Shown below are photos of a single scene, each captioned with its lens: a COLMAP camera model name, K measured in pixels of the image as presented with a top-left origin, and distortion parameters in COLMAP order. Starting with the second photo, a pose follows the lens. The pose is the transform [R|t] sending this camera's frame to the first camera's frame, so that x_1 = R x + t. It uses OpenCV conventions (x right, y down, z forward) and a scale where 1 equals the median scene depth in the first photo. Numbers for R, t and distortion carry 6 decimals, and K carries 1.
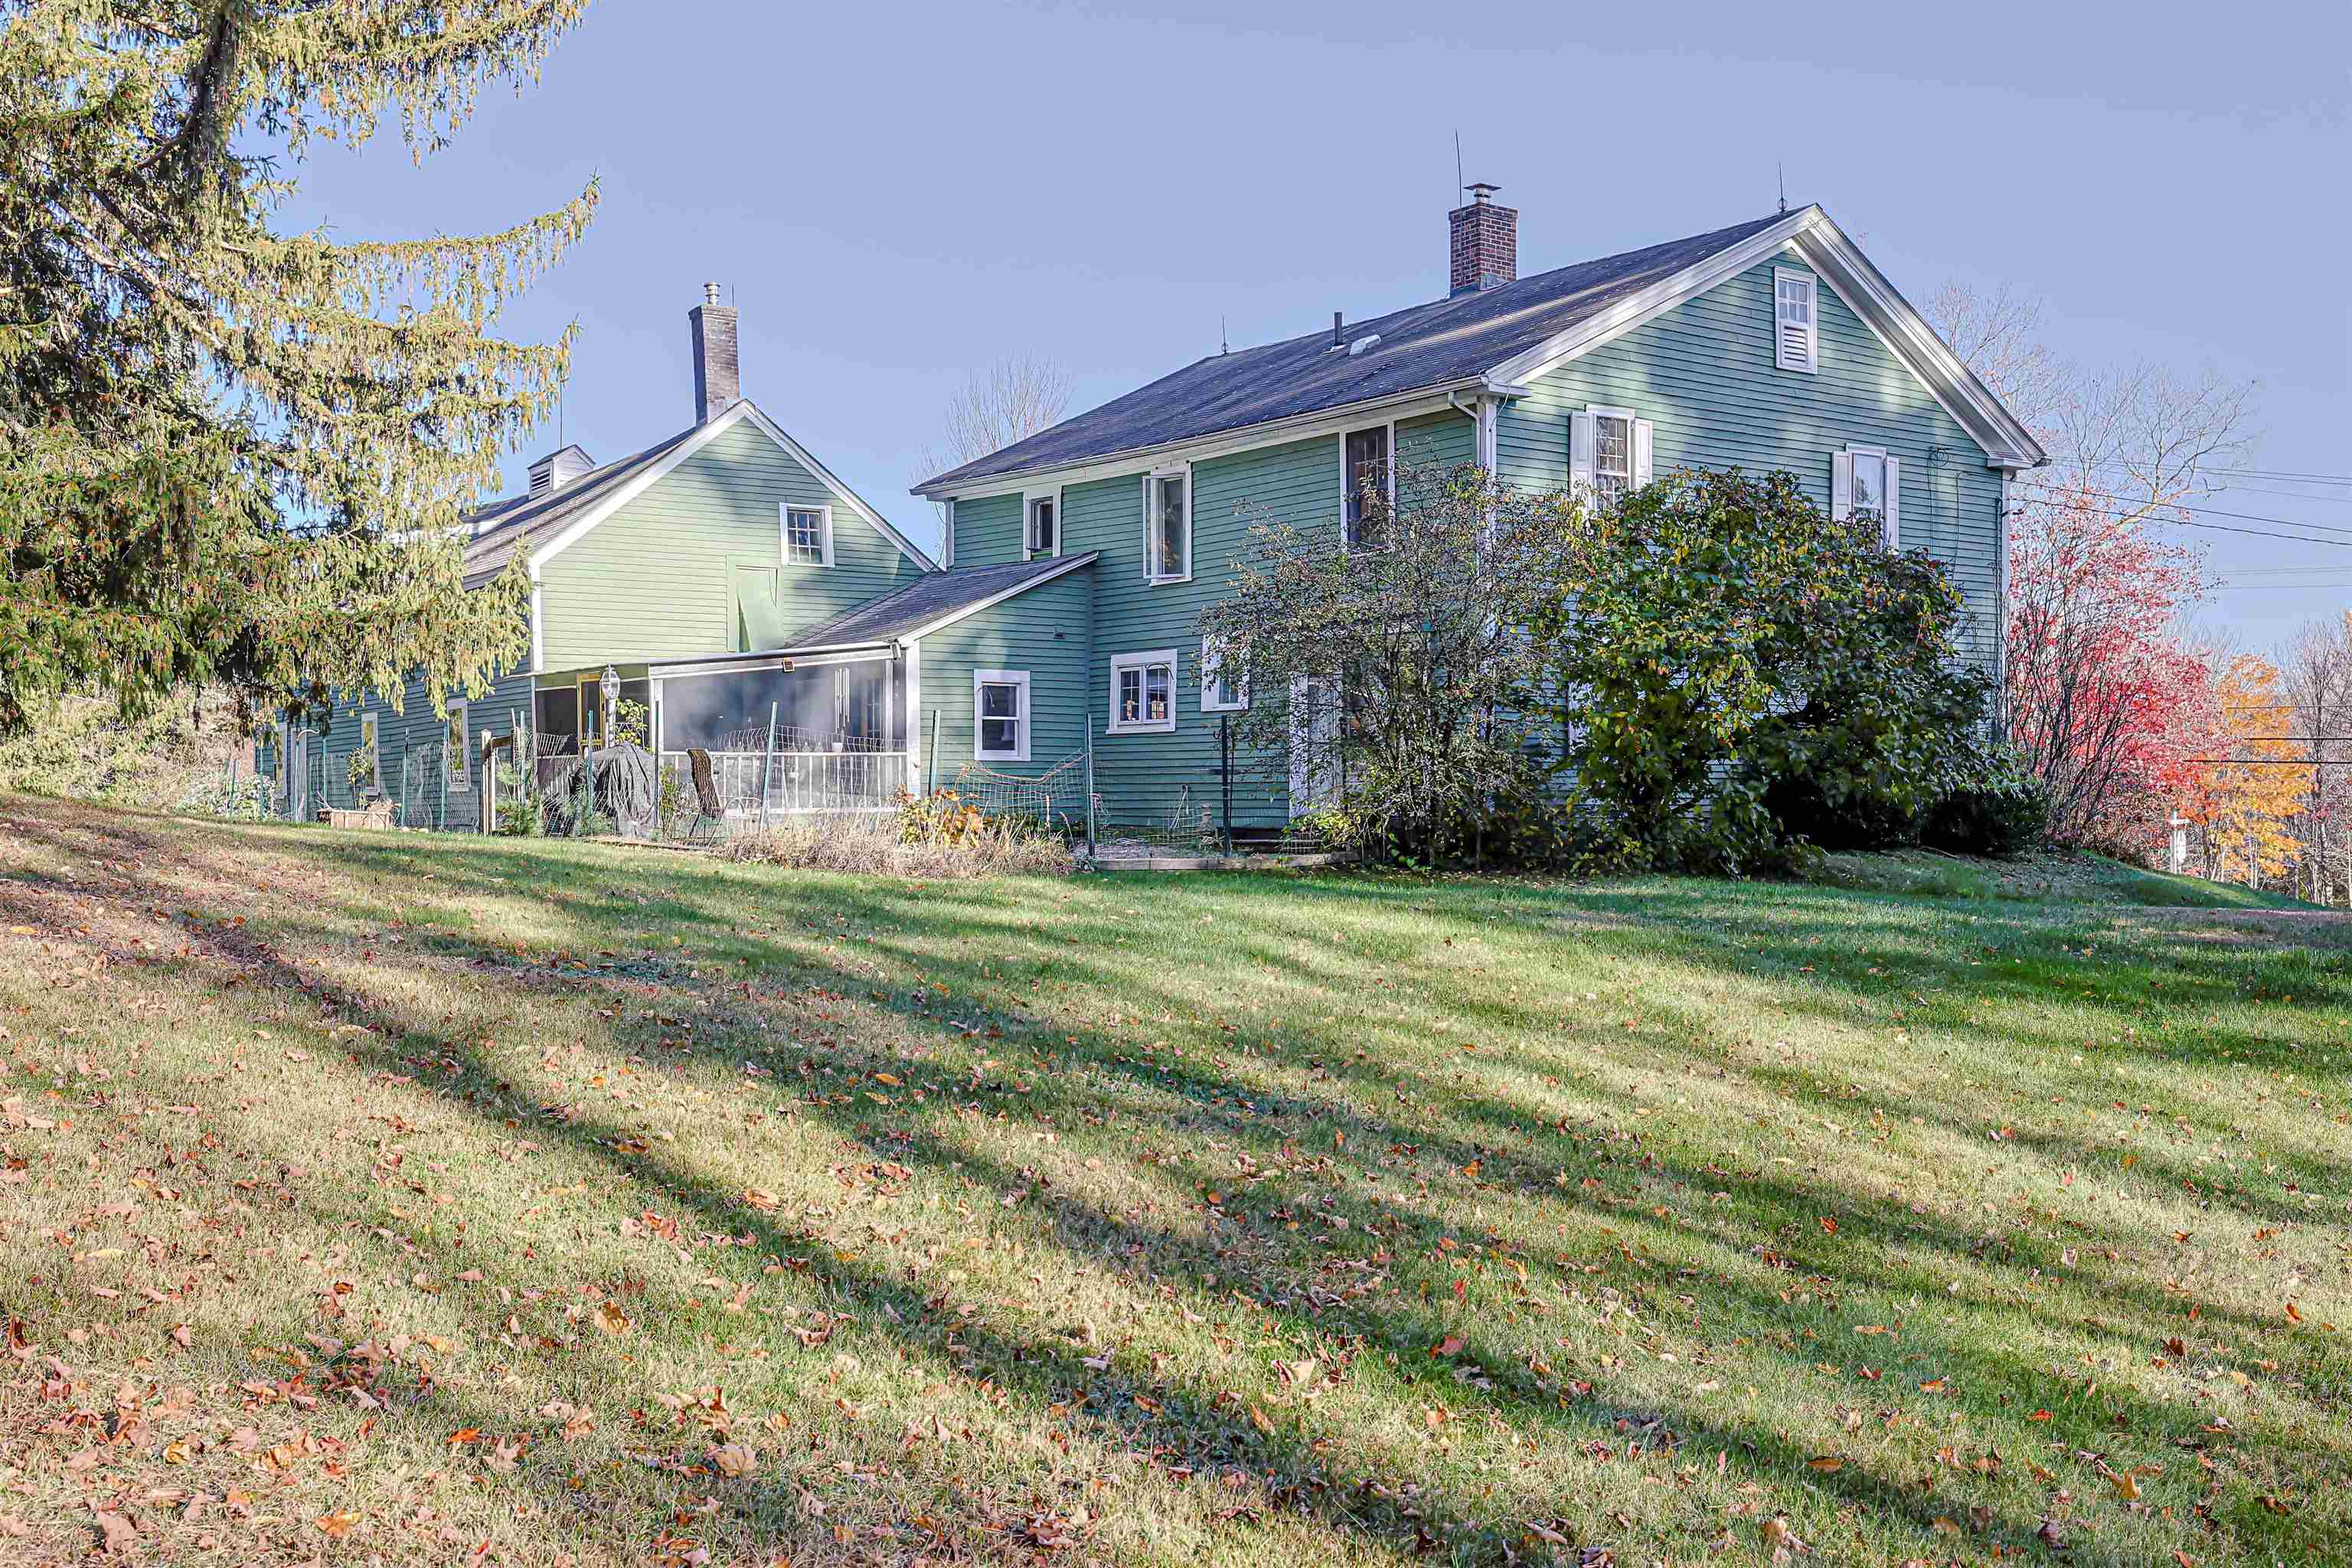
lens RADIAL K [[2214.8, 0, 1176.0], [0, 2214.8, 784.0], [0, 0, 1]] dist [-0.034350, 0.008784]
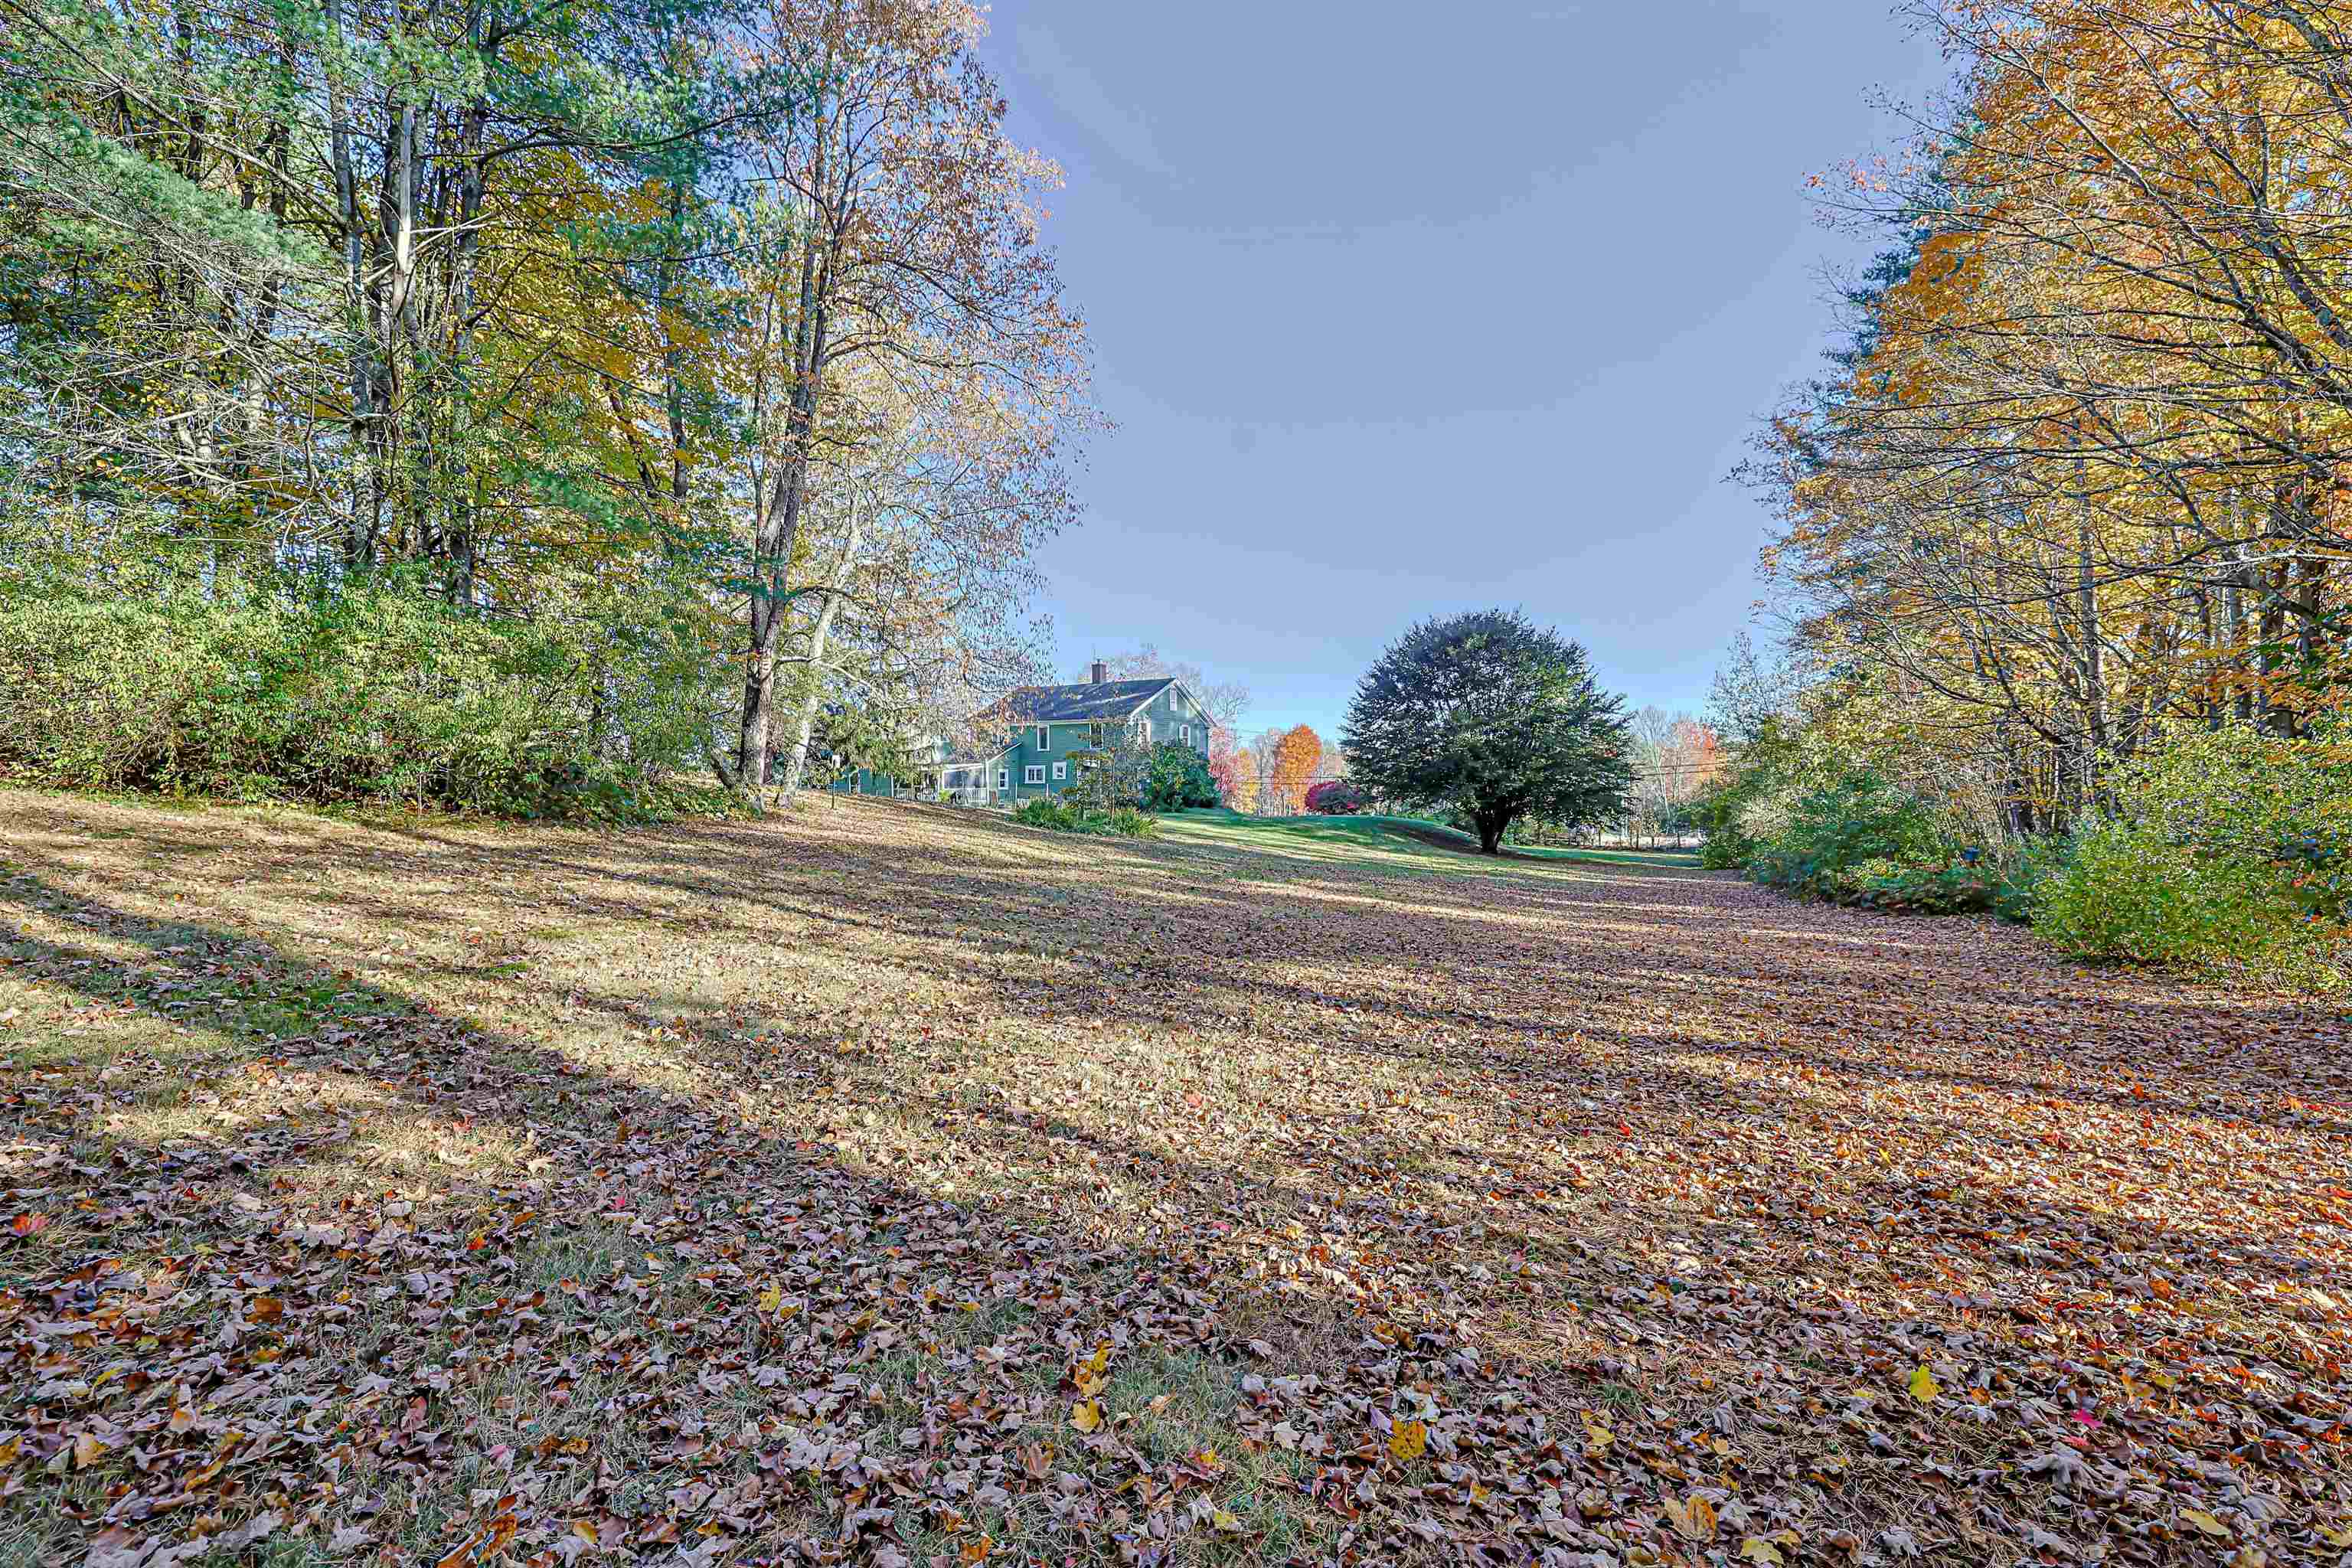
lens RADIAL K [[995.4, 0, 1182.1], [0, 995.4, 770.5], [0, 0, 1]] dist [0.000795, 0.000012]
pose [[0.918317, 0.002861, 0.395835, -0.537881], [-0.000537, 0.999982, -0.005982, -0.036964], [-0.395845, 0.005281, 0.918302, -0.975529]]
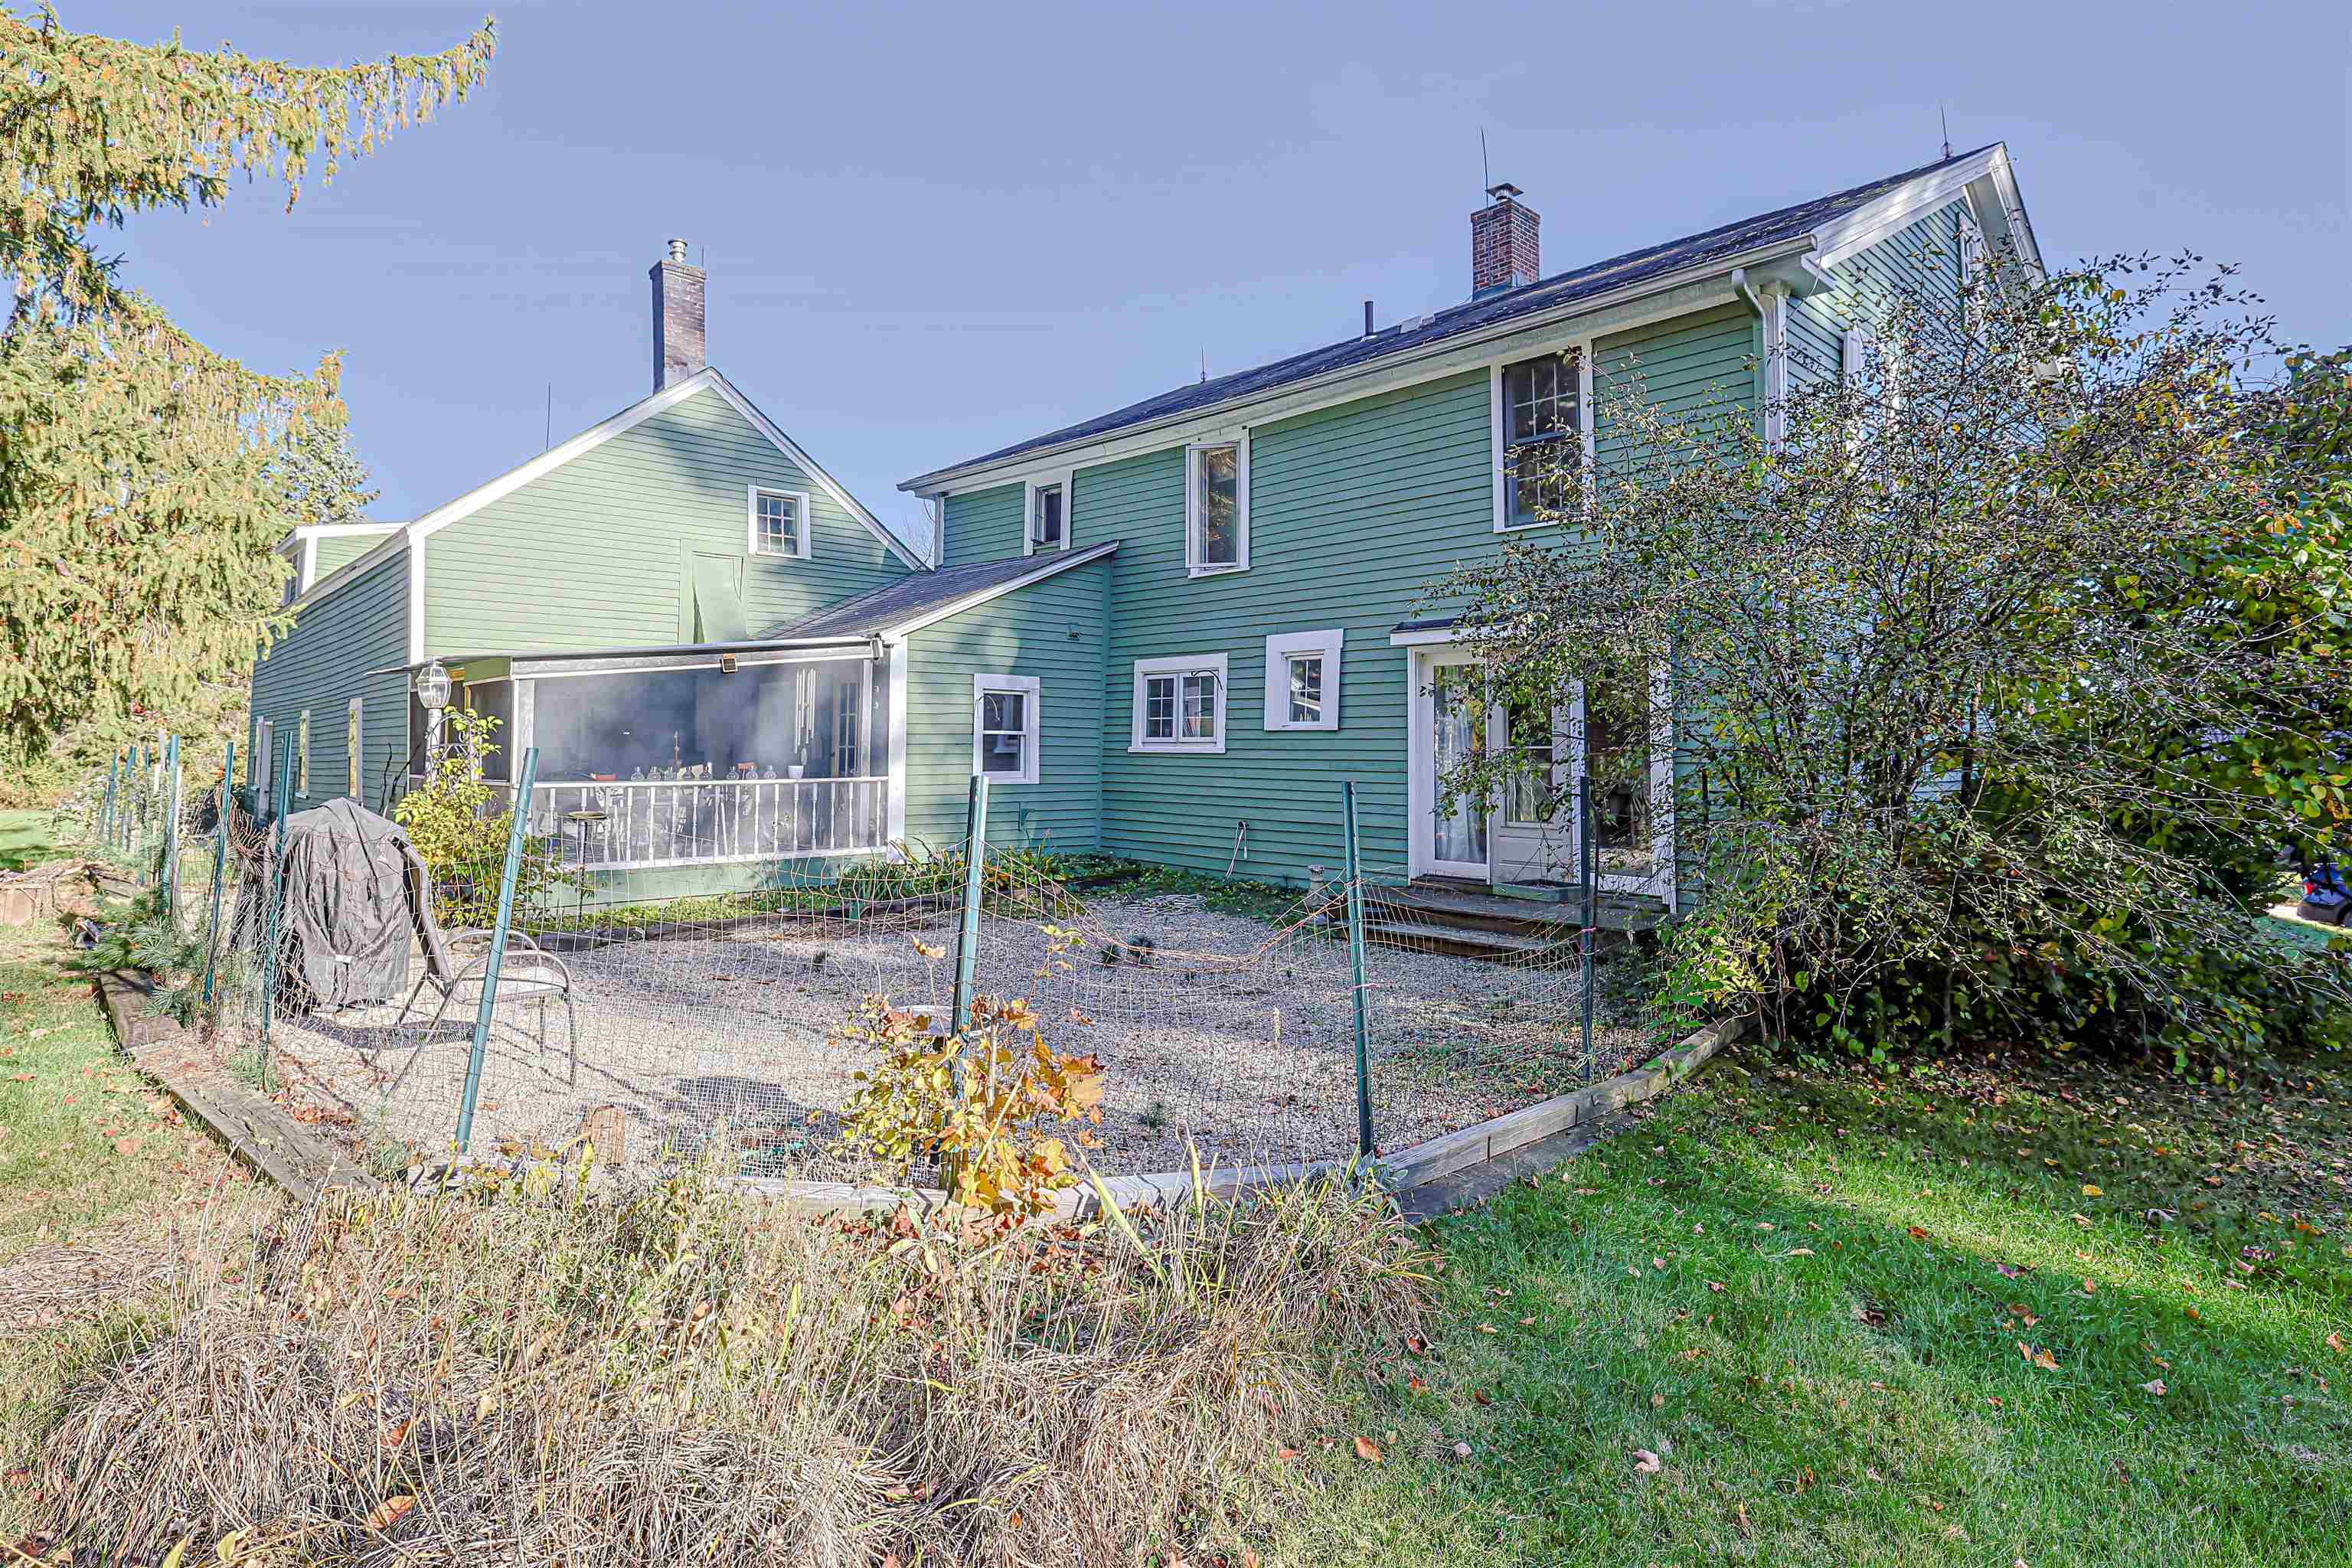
lens RADIAL K [[1147.9, 0, 1182.9], [0, 1147.9, 675.5], [0, 0, 1]] dist [-0.000761, 0.000120]
pose [[0.991028, 0.017283, 0.132531, -0.070475], [-0.009913, 0.998378, -0.056065, -0.027707], [-0.133285, 0.054248, 0.989592, 0.562896]]
